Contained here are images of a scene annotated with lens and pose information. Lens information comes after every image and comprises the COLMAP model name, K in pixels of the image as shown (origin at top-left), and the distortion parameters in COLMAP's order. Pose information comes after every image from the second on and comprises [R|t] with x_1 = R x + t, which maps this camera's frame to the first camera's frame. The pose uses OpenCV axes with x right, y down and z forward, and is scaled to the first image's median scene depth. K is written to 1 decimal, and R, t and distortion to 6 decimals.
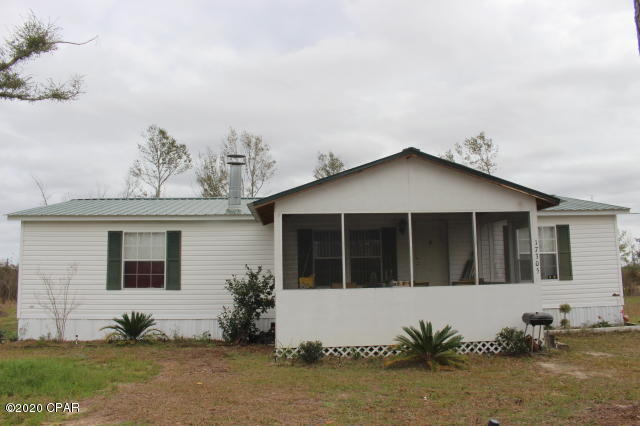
lens RADIAL K [[527.1, 0, 322.9], [0, 527.1, 211.5], [0, 0, 1]] dist [-0.115174, 0.030435]
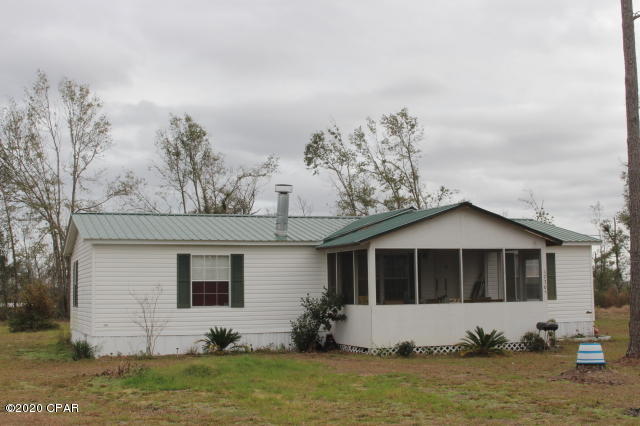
lens RADIAL K [[907.9, 0, 323.5], [0, 907.9, 214.1], [0, 0, 1]] dist [-0.015239, 0.000000]
pose [[0.956687, 0.026636, 0.289897, -0.704900], [-0.037814, 0.998739, 0.033023, -0.124109], [-0.288651, -0.042554, 0.956488, -0.932832]]
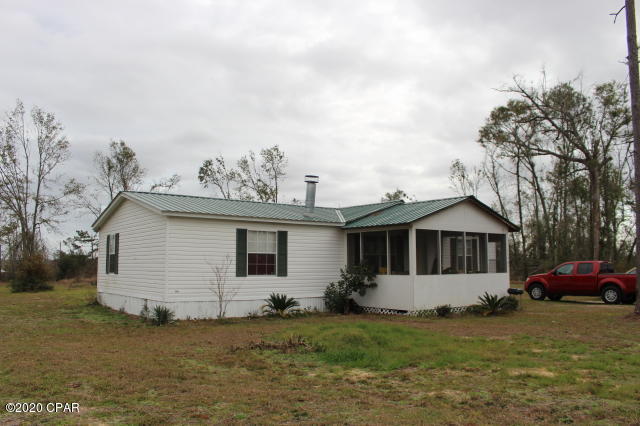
lens RADIAL K [[527.1, 0, 314.1], [0, 527.1, 207.7], [0, 0, 1]] dist [-0.115174, 0.030435]
pose [[0.825891, 0.077618, 0.558462, -1.005574], [-0.084224, 0.996350, -0.013923, -0.009297], [-0.557504, -0.035537, 0.829413, -0.133483]]
